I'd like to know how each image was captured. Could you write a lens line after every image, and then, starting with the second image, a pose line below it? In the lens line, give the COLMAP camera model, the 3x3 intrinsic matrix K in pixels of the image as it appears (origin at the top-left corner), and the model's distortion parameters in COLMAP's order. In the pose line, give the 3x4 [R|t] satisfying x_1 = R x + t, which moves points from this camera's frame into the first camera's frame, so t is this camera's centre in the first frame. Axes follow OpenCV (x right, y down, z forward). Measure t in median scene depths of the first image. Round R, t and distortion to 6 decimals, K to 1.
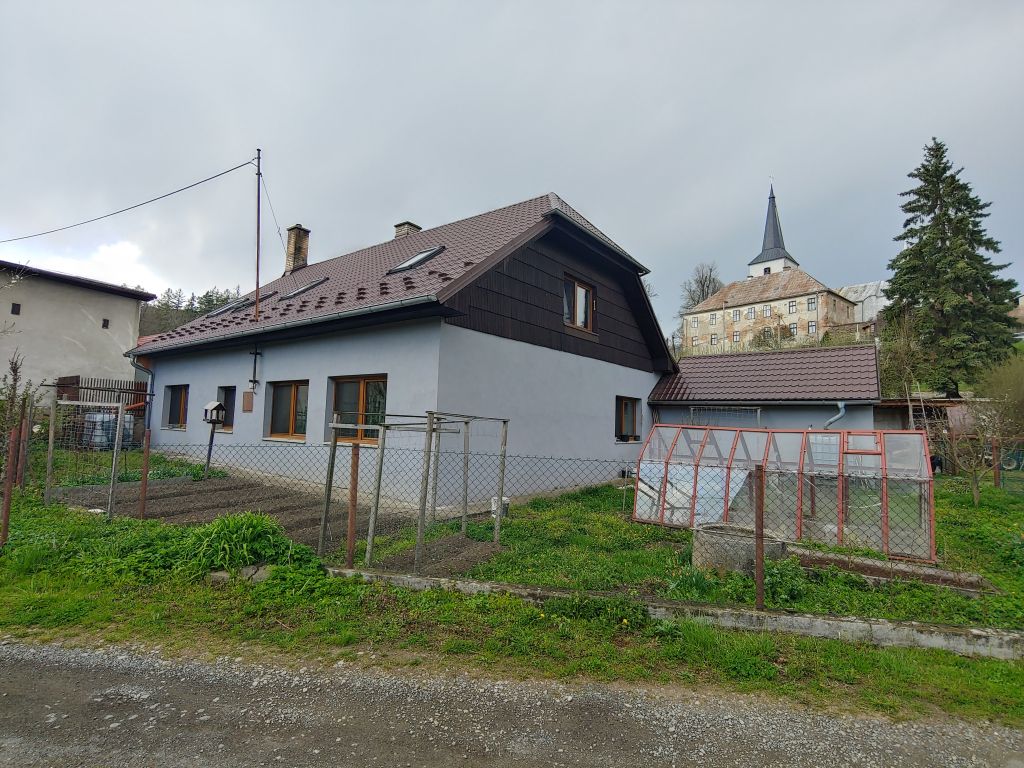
lens RADIAL K [[503.4, 0, 512.0], [0, 503.4, 384.0], [0, 0, 1]] dist [-0.012541, -0.000933]
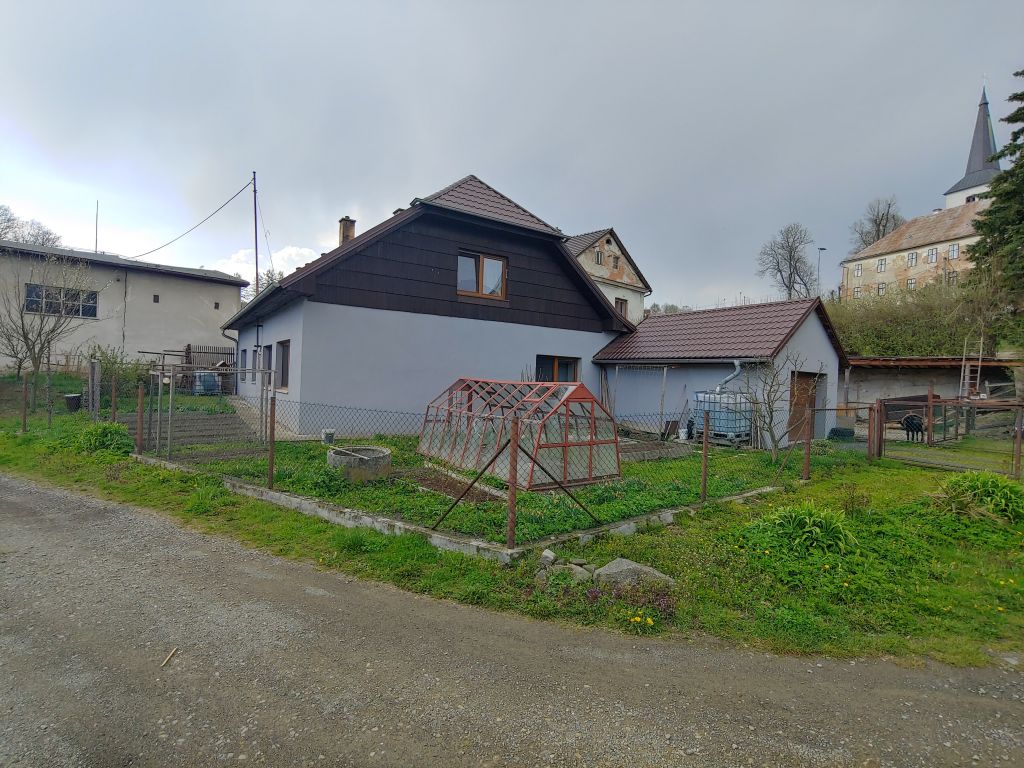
lens RADIAL K [[503.4, 0, 512.0], [0, 503.4, 384.0], [0, 0, 1]] dist [-0.012541, -0.000933]
pose [[0.942706, 0.012368, -0.333395, 0.426136], [0.012479, 0.997306, 0.072283, 0.005107], [0.333391, -0.072302, 0.940012, -0.048541]]
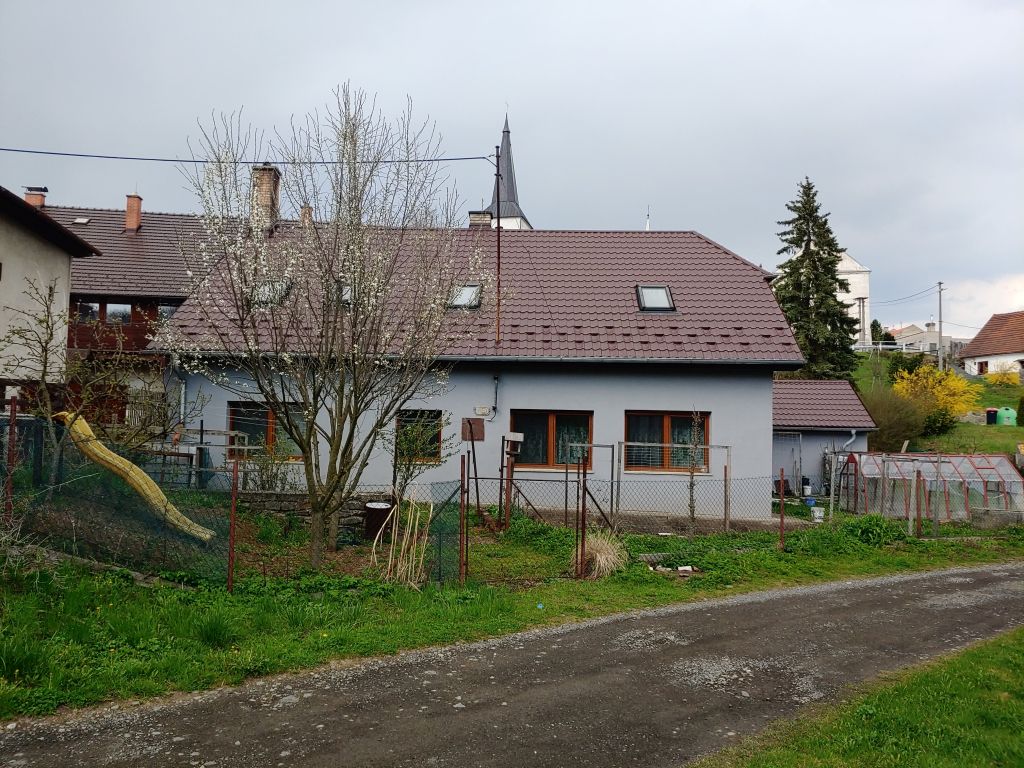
lens RADIAL K [[842.7, 0, 512.0], [0, 842.7, 384.0], [0, 0, 1]] dist [0.002678, 0.000900]
pose [[0.811082, 0.029878, 0.584169, -0.979020], [-0.043287, 0.999022, 0.009004, -0.045743], [-0.583329, -0.032590, 0.811582, -0.175465]]
